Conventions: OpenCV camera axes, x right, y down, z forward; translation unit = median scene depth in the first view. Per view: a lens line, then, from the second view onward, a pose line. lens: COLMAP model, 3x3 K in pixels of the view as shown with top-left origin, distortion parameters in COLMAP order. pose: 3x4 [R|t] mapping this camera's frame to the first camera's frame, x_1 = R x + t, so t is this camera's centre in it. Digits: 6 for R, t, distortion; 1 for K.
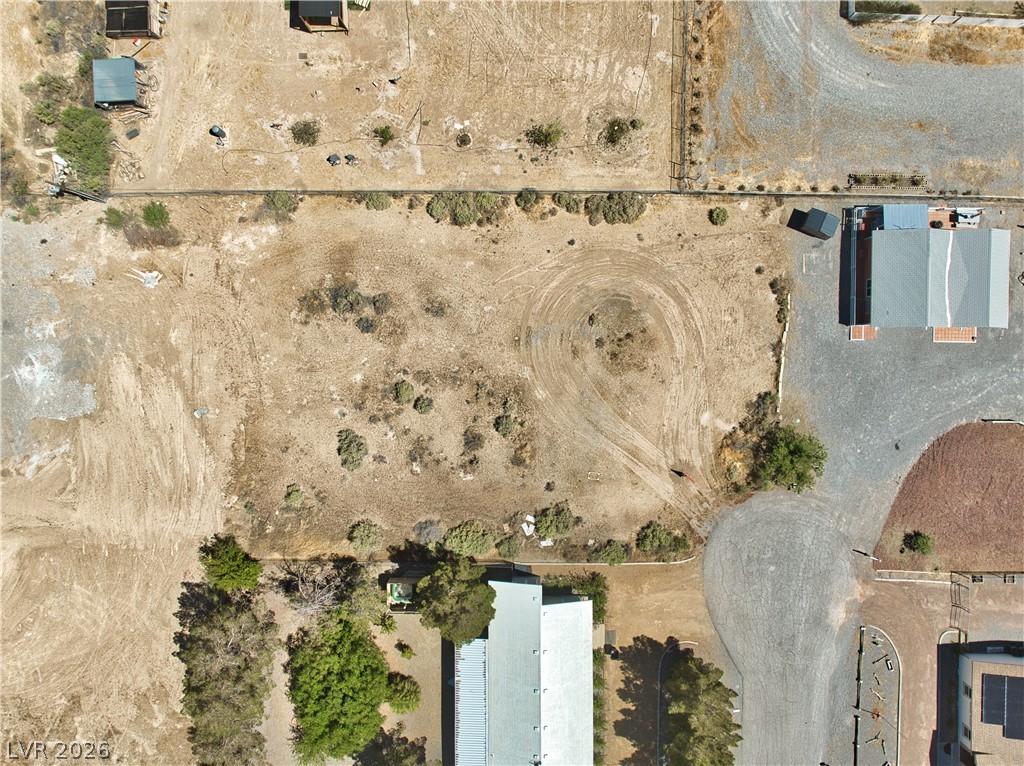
lens RADIAL K [[749.7, 0, 514.3], [0, 749.7, 381.7], [0, 0, 1]] dist [-0.036287, -0.013850]
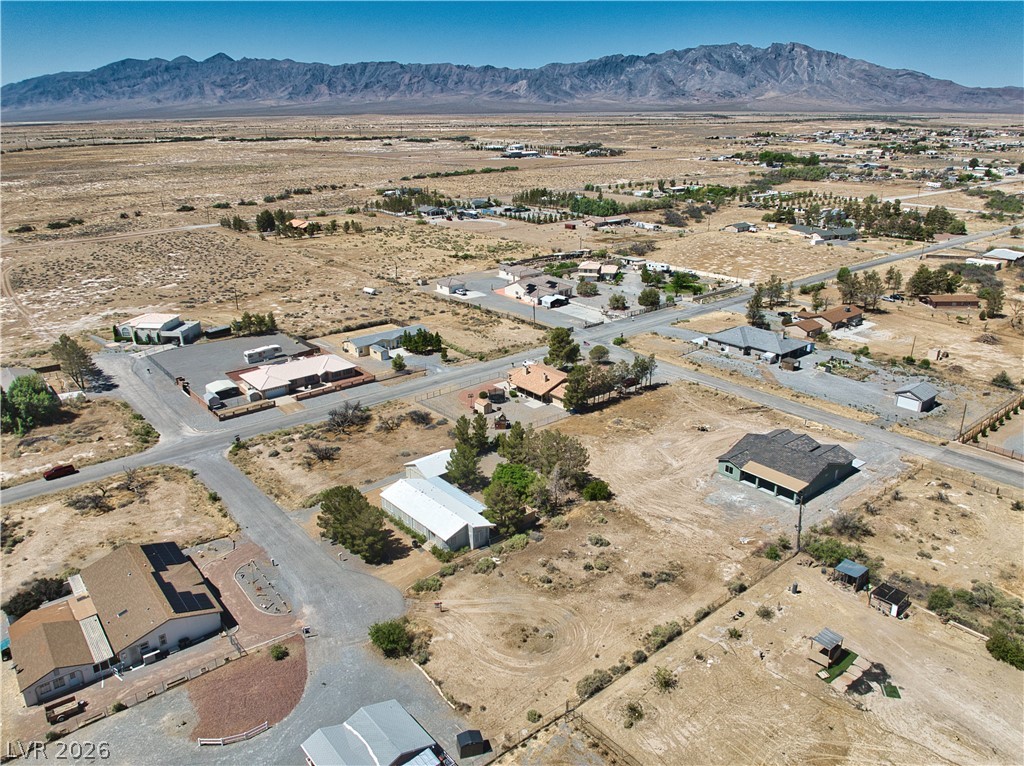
lens RADIAL K [[736.2, 0, 514.0], [0, 736.2, 382.7], [0, 0, 1]] dist [-0.049649, -0.005559]
pose [[-0.761657, 0.242758, -0.600789, 0.915805], [-0.647970, -0.290636, 0.704035, -0.918712], [-0.003701, 0.925527, 0.378664, -0.025689]]
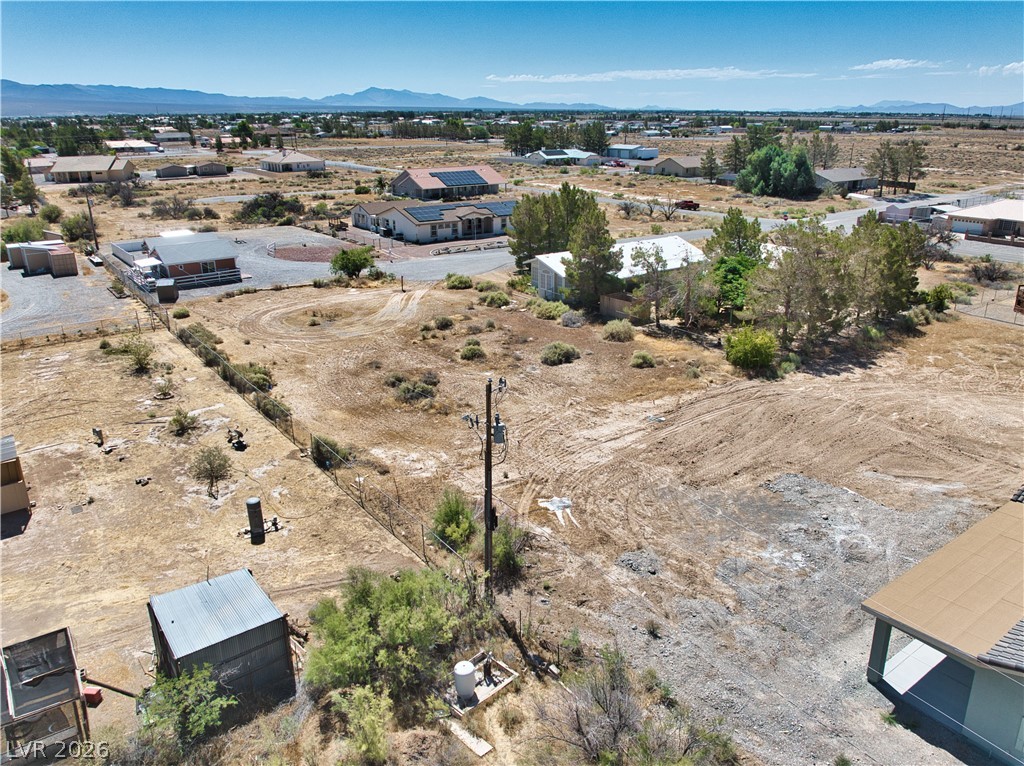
lens RADIAL K [[755.3, 0, 514.8], [0, 755.3, 380.8], [0, 0, 1]] dist [-0.053391, -0.002510]
pose [[-0.597680, -0.257240, 0.759346, -0.878881], [0.800886, -0.235141, 0.550718, -0.453843], [0.036887, 0.937303, 0.346559, 0.718126]]
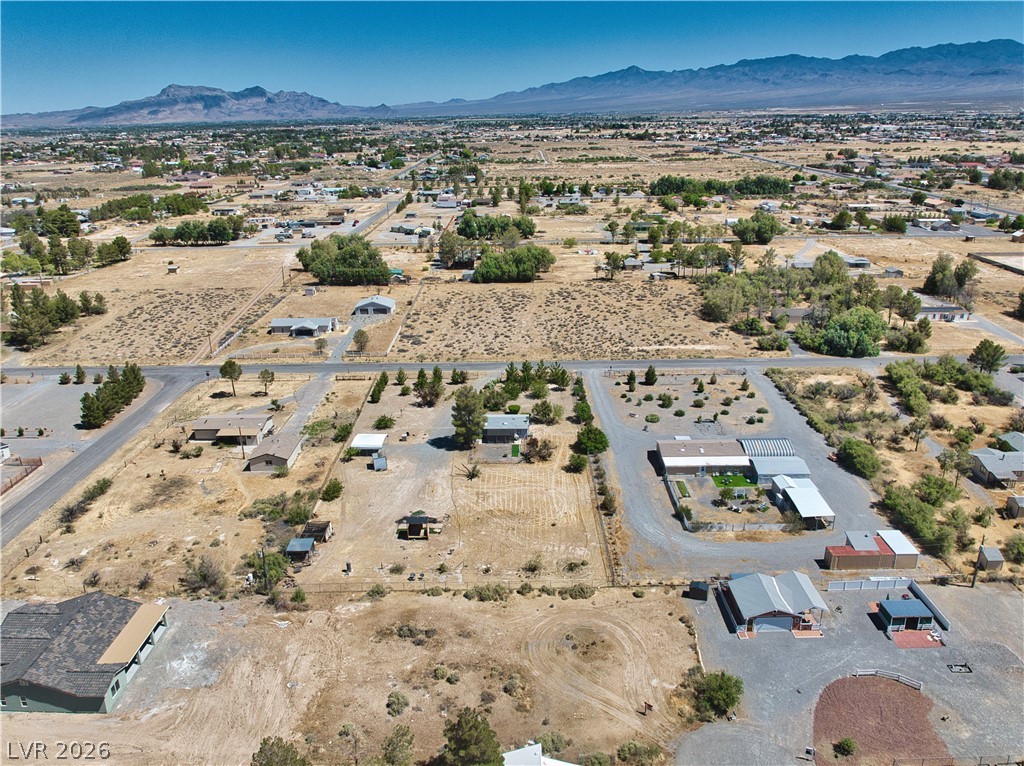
lens RADIAL K [[736.2, 0, 514.0], [0, 736.2, 382.7], [0, 0, 1]] dist [-0.049649, -0.005559]
pose [[0.999972, -0.004433, 0.006005, -0.012706], [0.007069, 0.303921, -0.952671, 1.174161], [0.002398, 0.952687, 0.303944, 0.053194]]
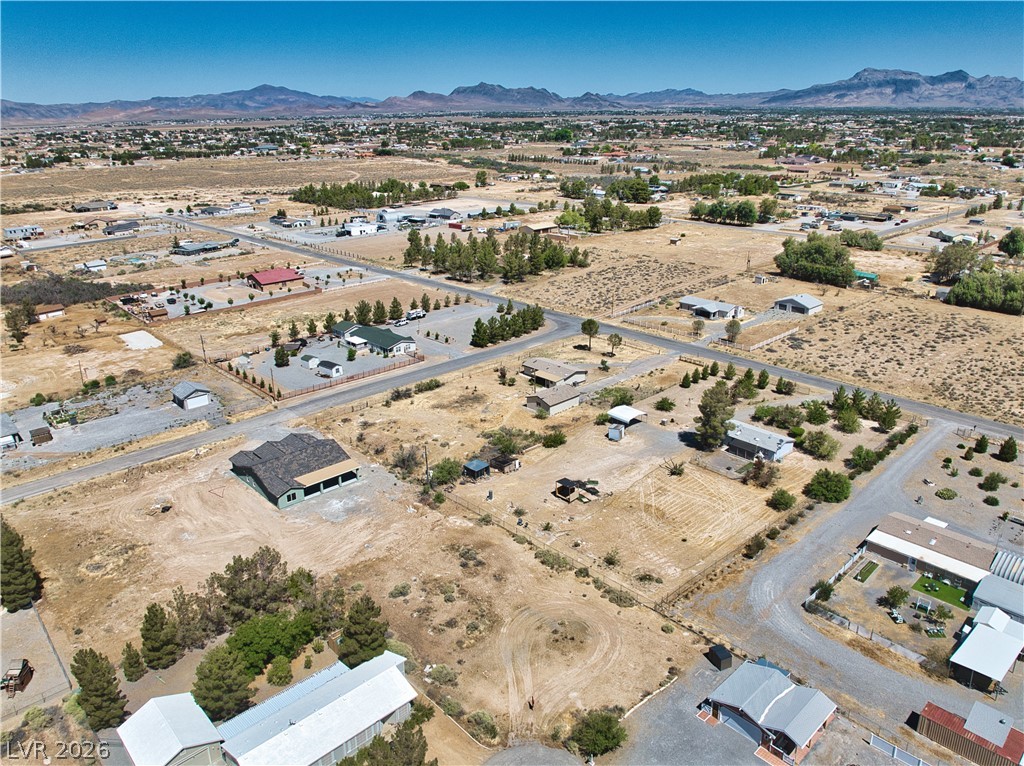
lens RADIAL K [[736.2, 0, 514.0], [0, 736.2, 382.7], [0, 0, 1]] dist [-0.049649, -0.005559]
pose [[0.690419, 0.252550, -0.677894, 0.935349], [-0.723102, 0.213601, -0.656885, 0.875684], [-0.021097, 0.943713, 0.330093, 0.032329]]
